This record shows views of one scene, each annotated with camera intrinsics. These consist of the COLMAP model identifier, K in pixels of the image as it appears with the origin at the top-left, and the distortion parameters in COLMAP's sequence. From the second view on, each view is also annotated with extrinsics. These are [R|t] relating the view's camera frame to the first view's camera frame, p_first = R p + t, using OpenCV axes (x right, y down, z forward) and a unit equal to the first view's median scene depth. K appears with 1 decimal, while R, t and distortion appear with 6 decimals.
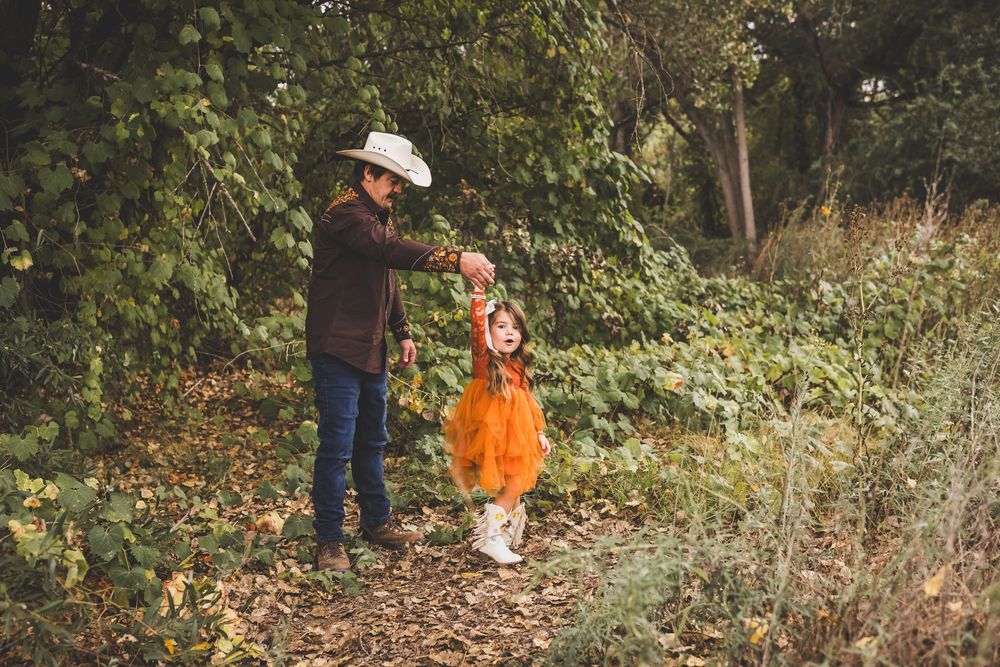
lens RADIAL K [[984.3, 0, 494.0], [0, 984.3, 333.0], [0, 0, 1]] dist [0.009897, 0.000000]
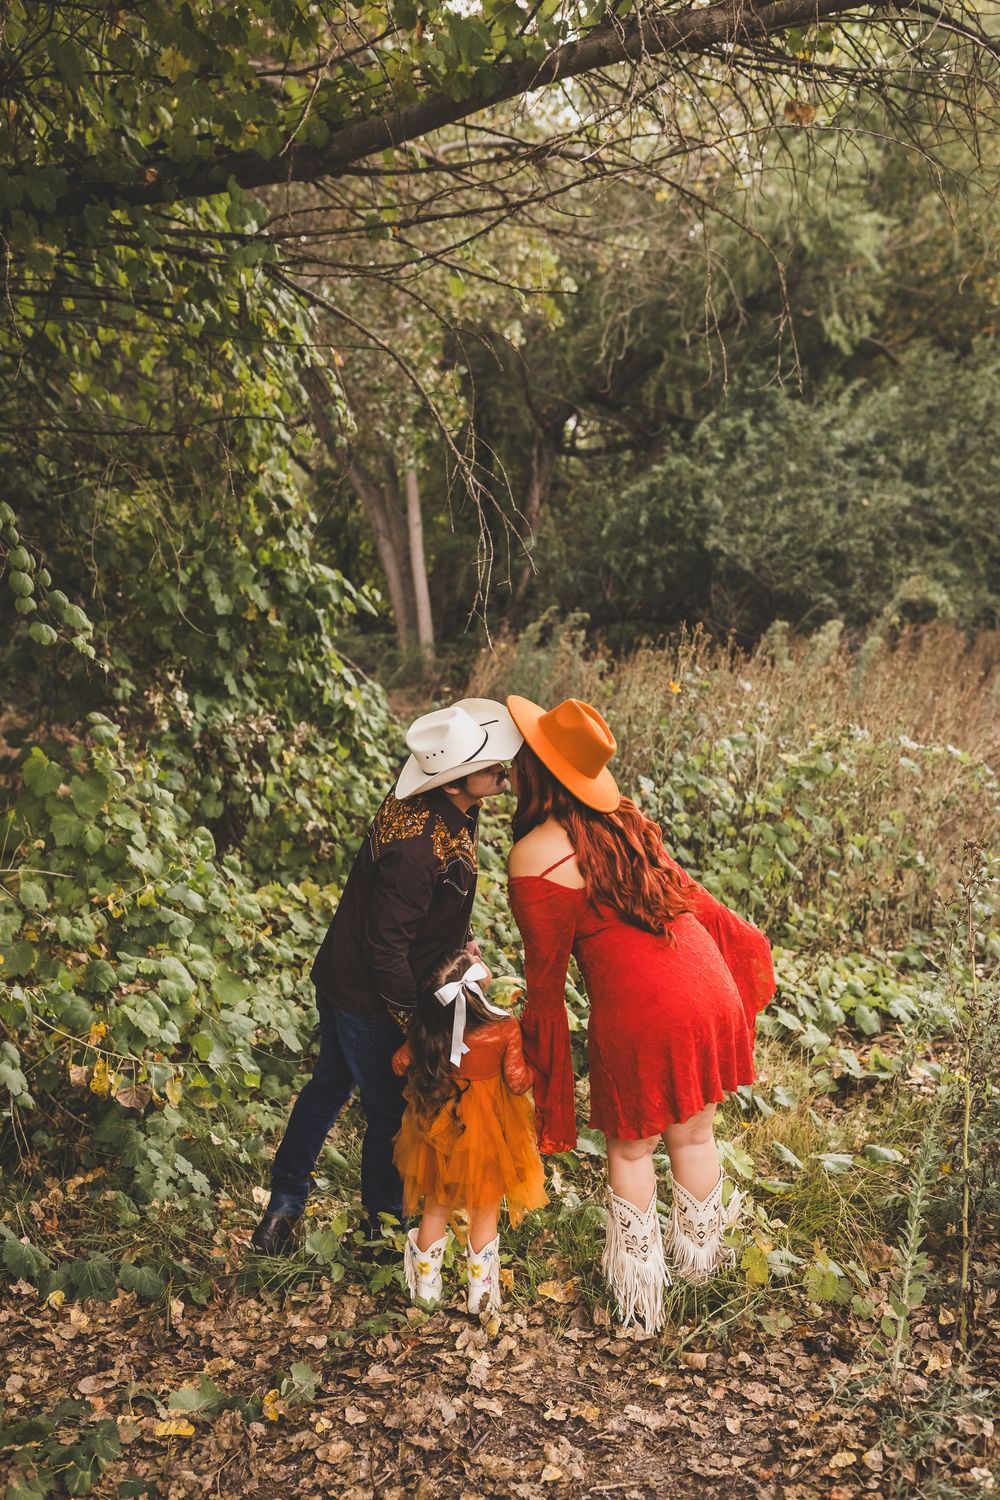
lens RADIAL K [[1476.5, 0, 521.4], [0, 1476.5, 740.2], [0, 0, 1]] dist [0.009897, 0.000000]
pose [[0.938980, -0.009200, 0.343848, -0.083457], [0.011133, 0.999931, -0.003649, -0.067882], [-0.343791, 0.007254, 0.939018, 0.072432]]
